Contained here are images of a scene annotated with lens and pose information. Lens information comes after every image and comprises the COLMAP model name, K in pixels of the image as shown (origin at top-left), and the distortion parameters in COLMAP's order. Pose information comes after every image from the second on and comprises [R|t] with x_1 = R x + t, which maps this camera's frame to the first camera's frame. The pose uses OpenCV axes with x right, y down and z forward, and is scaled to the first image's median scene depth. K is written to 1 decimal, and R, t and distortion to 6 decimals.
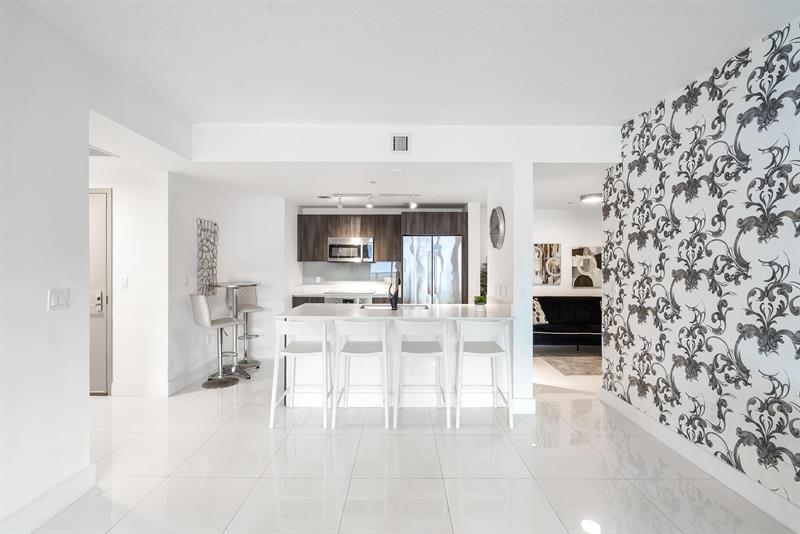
lens RADIAL K [[362.7, 0, 400.0], [0, 362.7, 267.0], [0, 0, 1]] dist [-0.002817, 0.000410]
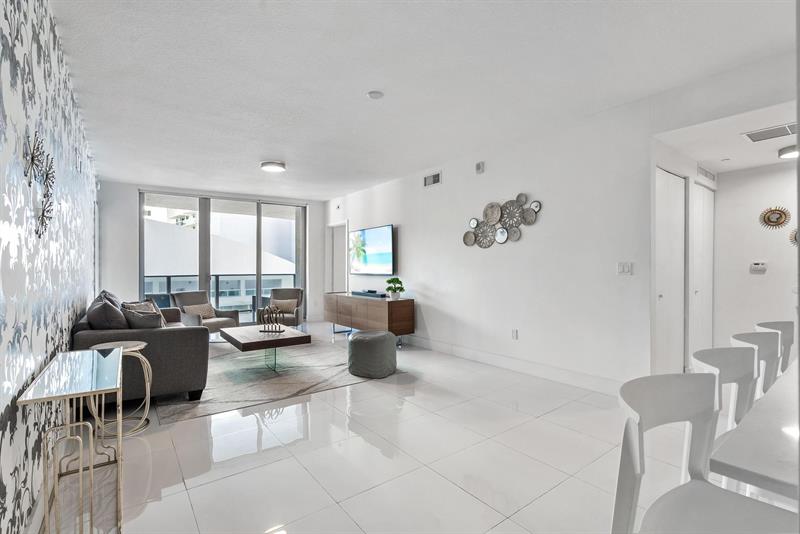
lens RADIAL K [[362.7, 0, 400.0], [0, 362.7, 267.0], [0, 0, 1]] dist [-0.002817, 0.000410]
pose [[-0.797574, -0.005291, -0.603198, 0.383393], [-0.006402, 0.999979, -0.000306, 0.040241], [0.603188, 0.003617, -0.797591, 0.764183]]
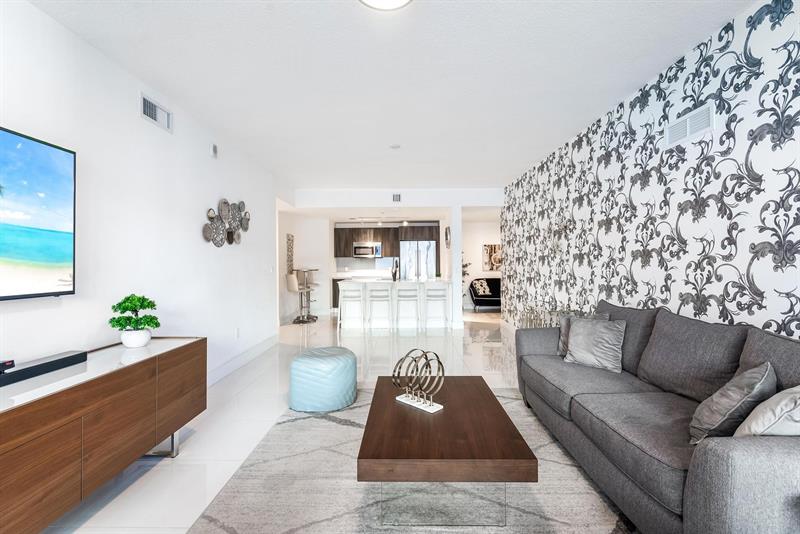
lens RADIAL K [[363.2, 0, 399.3], [0, 363.2, 258.1], [0, 0, 1]] dist [-0.002809, 0.000080]
pose [[0.999931, -0.008942, -0.007646, 0.021387], [0.008769, 0.999713, -0.022283, 0.034617], [0.007843, 0.022214, 0.999722, -0.790168]]
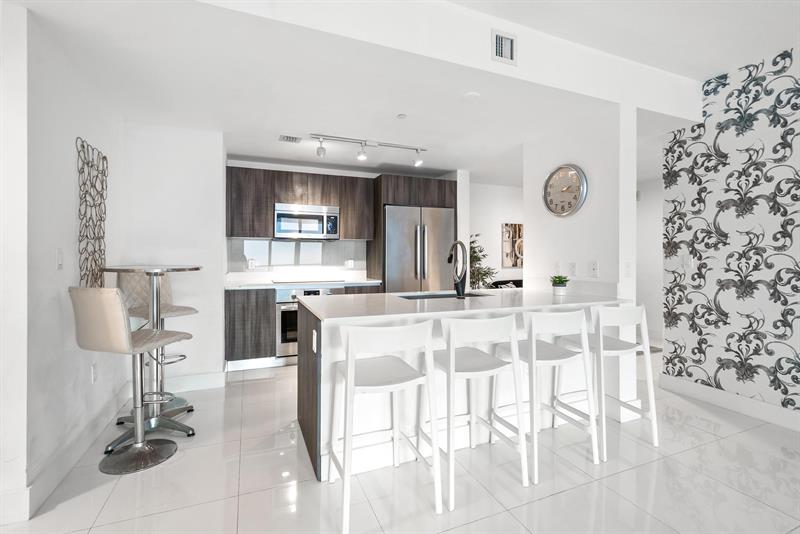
lens RADIAL K [[363.2, 0, 399.3], [0, 363.2, 258.1], [0, 0, 1]] dist [-0.002809, 0.000080]
pose [[0.922208, -0.002925, 0.386684, -0.326939], [0.004107, 0.999989, -0.002231, 0.035646], [-0.386673, 0.003646, 0.922209, 0.348020]]
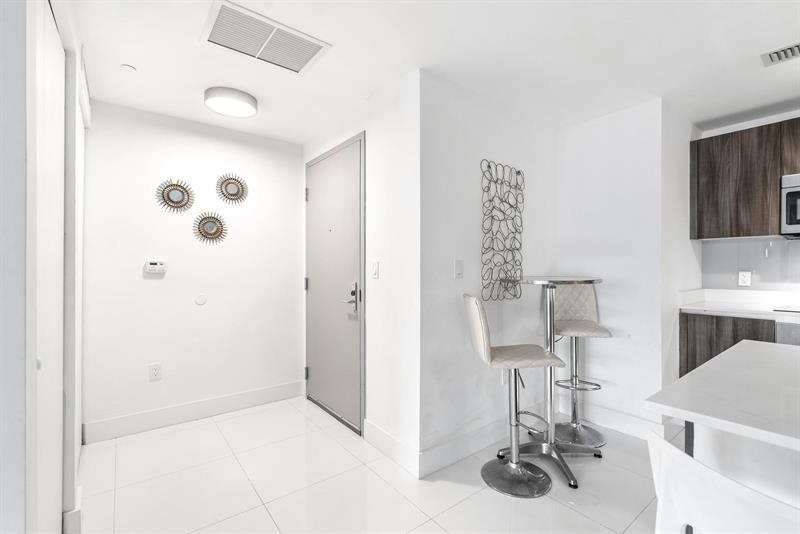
lens RADIAL K [[362.7, 0, 400.0], [0, 362.7, 267.0], [0, 0, 1]] dist [-0.002817, 0.000410]
pose [[0.614266, -0.004750, -0.789085, -0.186151], [-0.002995, 0.999961, -0.008350, 0.035646], [0.789093, 0.007493, 0.614228, 0.531163]]
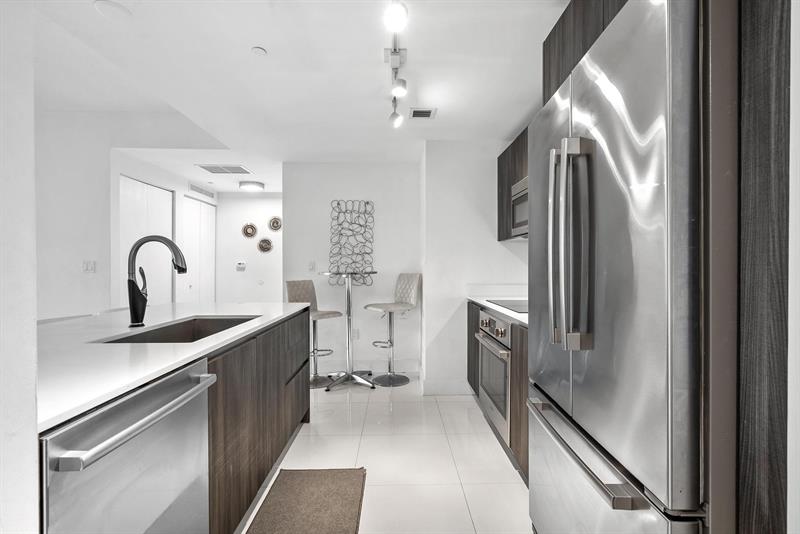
lens RADIAL K [[362.7, 0, 400.0], [0, 362.7, 267.0], [0, 0, 1]] dist [-0.002817, 0.000410]
pose [[0.018596, -0.004957, -0.999815, 0.365229], [-0.008645, 0.999950, -0.005118, 0.038827], [0.999790, 0.008739, 0.018552, 1.107518]]
